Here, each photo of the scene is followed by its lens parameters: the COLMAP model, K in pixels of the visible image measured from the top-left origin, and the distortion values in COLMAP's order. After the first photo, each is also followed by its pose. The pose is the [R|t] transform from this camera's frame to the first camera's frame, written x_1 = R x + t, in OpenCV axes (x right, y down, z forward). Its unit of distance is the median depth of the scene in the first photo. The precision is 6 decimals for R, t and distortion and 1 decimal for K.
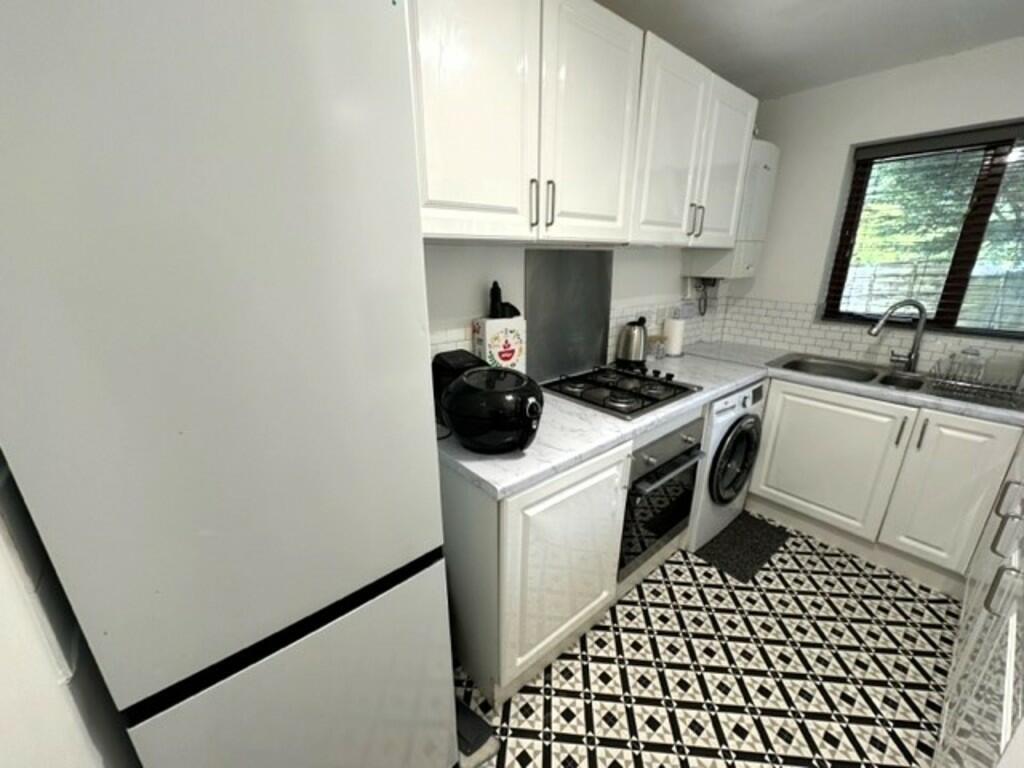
lens RADIAL K [[410.2, 0, 516.0], [0, 410.2, 380.4], [0, 0, 1]] dist [0.000810, 0.000150]
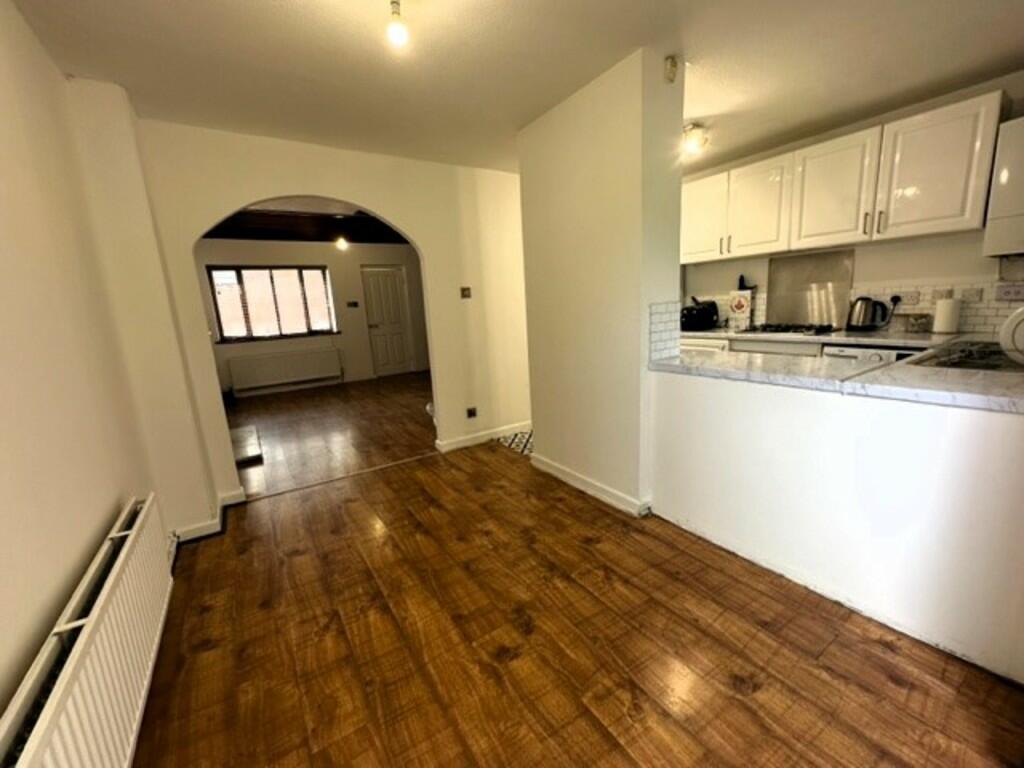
lens RADIAL K [[410.2, 0, 514.3], [0, 410.2, 381.3], [0, 0, 1]] dist [0.000810, 0.000150]
pose [[-0.111390, 0.172206, -0.978743, 2.384963], [-0.251050, 0.948051, 0.195377, 0.197638], [0.961544, 0.267477, -0.062371, 0.039735]]
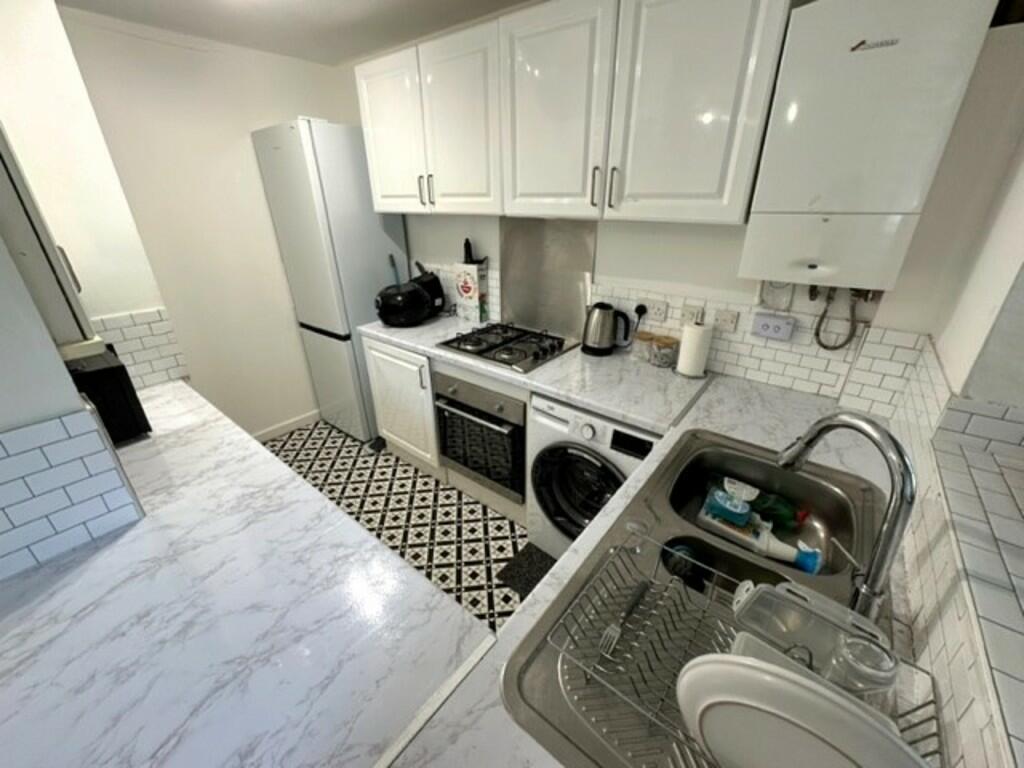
lens RADIAL K [[410.2, 0, 511.9], [0, 410.2, 381.5], [0, 0, 1]] dist [0.000810, 0.000150]
pose [[0.189282, 0.391174, -0.900641, 1.471814], [-0.288220, 0.898953, 0.329868, -0.296582], [0.938670, 0.197144, 0.282900, 0.778233]]
